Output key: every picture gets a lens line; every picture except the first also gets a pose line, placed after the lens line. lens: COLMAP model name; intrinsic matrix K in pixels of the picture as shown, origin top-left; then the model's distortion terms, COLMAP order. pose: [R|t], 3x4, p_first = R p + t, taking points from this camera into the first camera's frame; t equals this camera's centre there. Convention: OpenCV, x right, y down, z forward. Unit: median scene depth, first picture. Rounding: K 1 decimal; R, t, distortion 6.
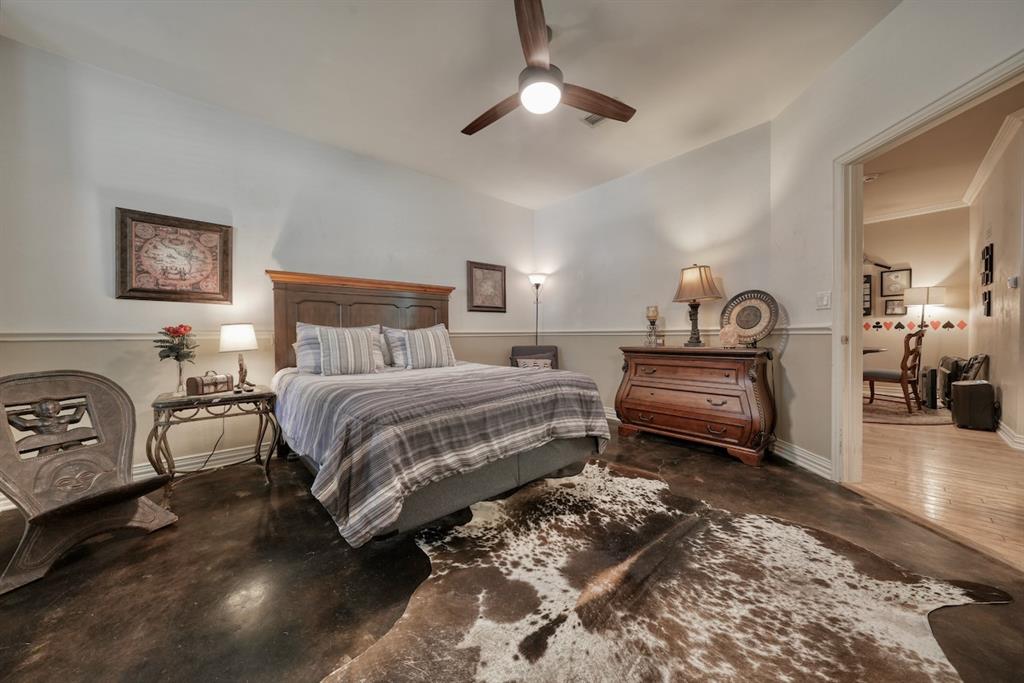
lens RADIAL K [[364.3, 0, 506.2], [0, 364.3, 337.3], [0, 0, 1]] dist [-0.000794, -0.000207]
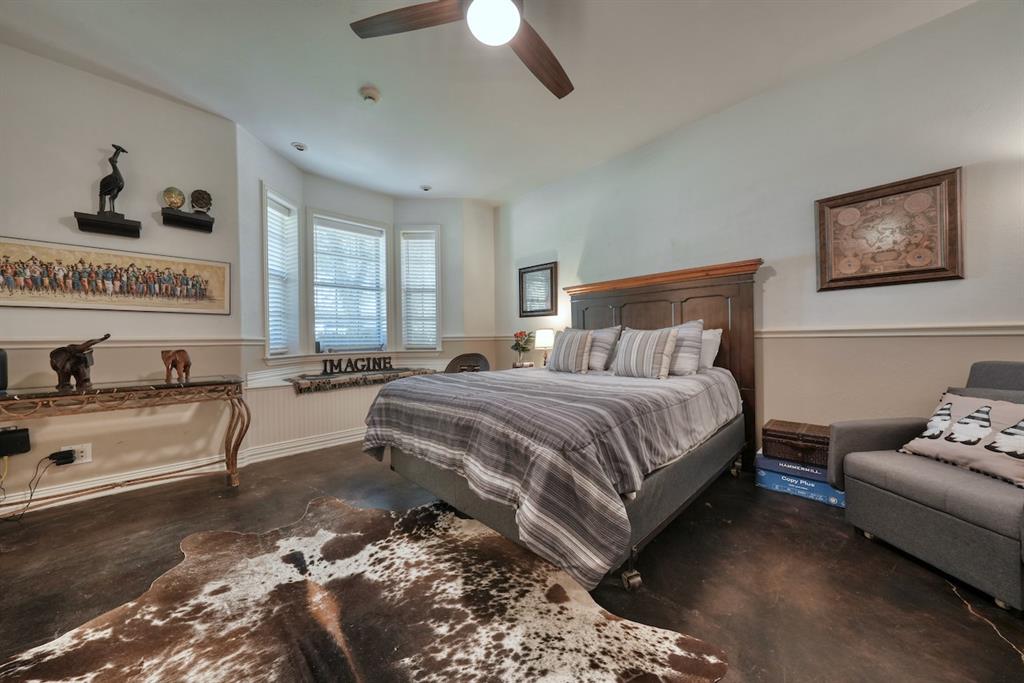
lens RADIAL K [[344.9, 0, 506.3], [0, 344.9, 338.2], [0, 0, 1]] dist [-0.005240, 0.000959]
pose [[0.018822, 0.005217, -0.999809, 0.965039], [0.007473, 0.999958, 0.005359, -0.016375], [0.999795, -0.007573, 0.018783, 1.214020]]
